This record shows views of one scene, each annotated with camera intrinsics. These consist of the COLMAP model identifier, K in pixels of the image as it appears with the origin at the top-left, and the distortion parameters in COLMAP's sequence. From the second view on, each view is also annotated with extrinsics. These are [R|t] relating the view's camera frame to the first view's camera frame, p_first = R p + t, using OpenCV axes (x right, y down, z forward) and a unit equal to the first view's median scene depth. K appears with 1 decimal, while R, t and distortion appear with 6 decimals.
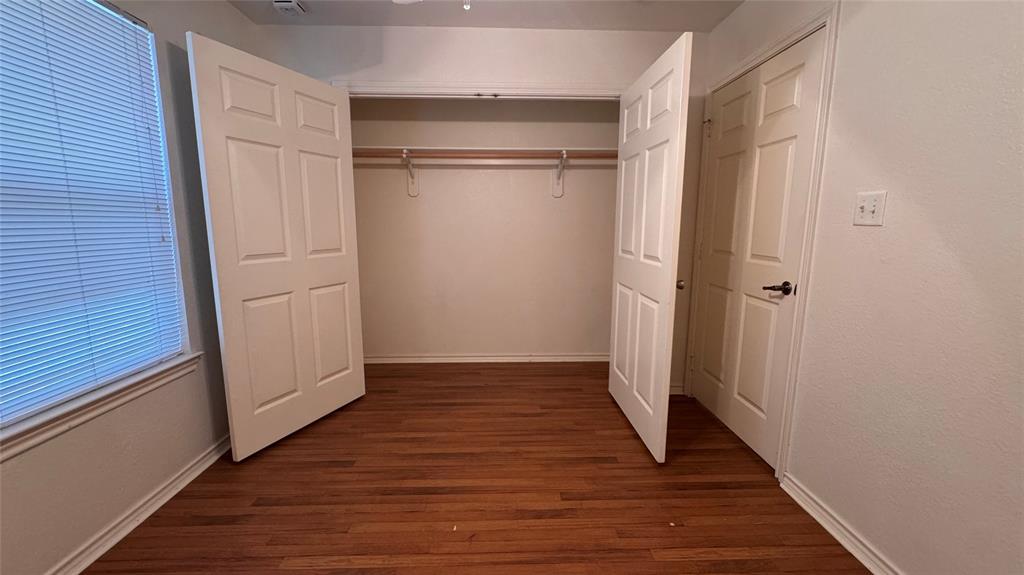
lens RADIAL K [[409.7, 0, 508.2], [0, 409.7, 283.1], [0, 0, 1]] dist [-0.001885, -0.000545]
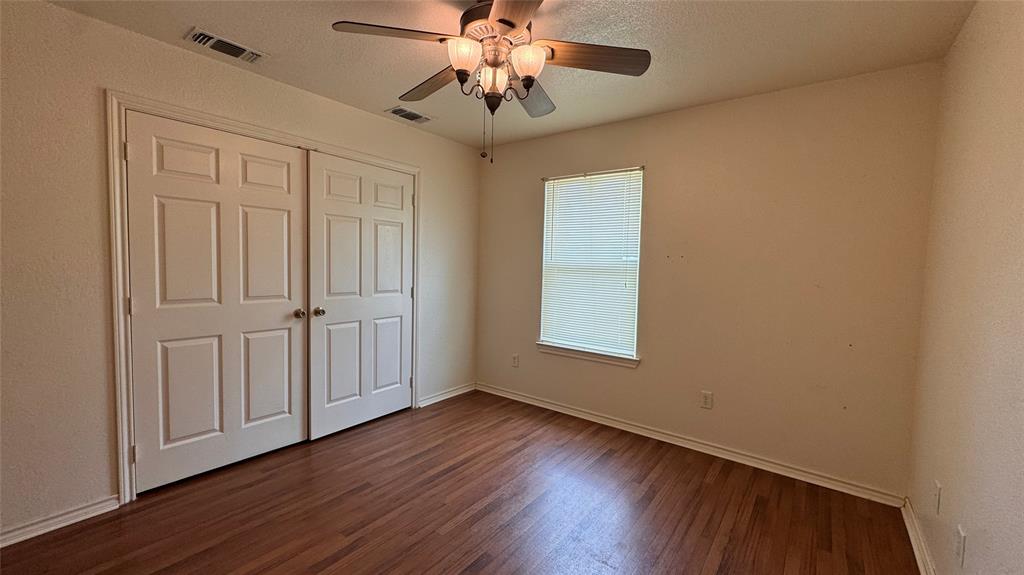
lens RADIAL K [[409.7, 0, 499.6], [0, 409.7, 293.0], [0, 0, 1]] dist [-0.001885, -0.000545]
pose [[0.645363, -0.044198, 0.762596, -0.892557], [0.106500, 0.993780, -0.032531, -0.004569], [-0.756416, 0.102210, 0.646056, -0.040696]]
